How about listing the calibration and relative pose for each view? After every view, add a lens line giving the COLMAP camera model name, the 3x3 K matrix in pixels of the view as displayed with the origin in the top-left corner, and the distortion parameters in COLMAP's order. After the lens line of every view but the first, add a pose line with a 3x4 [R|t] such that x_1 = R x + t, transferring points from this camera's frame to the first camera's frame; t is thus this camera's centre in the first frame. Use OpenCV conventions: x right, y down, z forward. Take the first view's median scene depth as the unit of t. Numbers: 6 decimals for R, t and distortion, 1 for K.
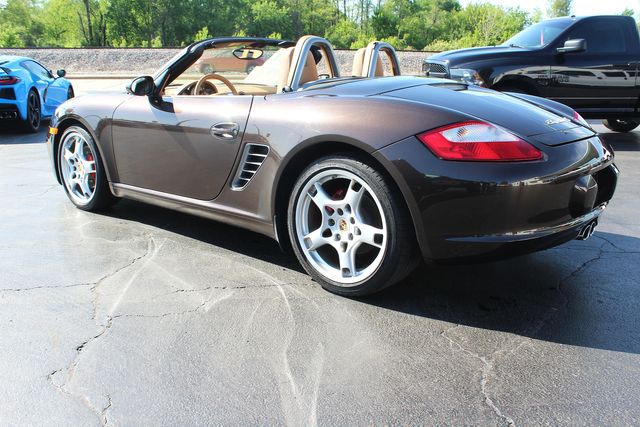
lens RADIAL K [[598.6, 0, 320.0], [0, 598.6, 213.5], [0, 0, 1]] dist [-0.162310, 0.172283]
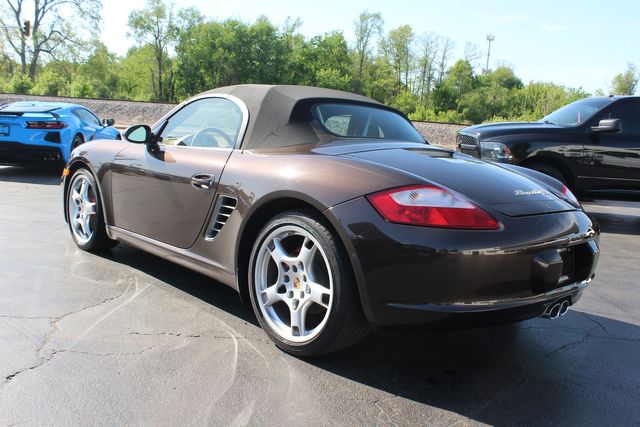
lens RADIAL K [[598.6, 0, 320.0], [0, 598.6, 213.5], [0, 0, 1]] dist [-0.162310, 0.172283]
pose [[0.992392, 0.073873, -0.098489, 0.142891], [-0.084291, 0.990766, -0.106193, 0.007033], [0.089735, 0.113687, 0.989456, 0.012601]]
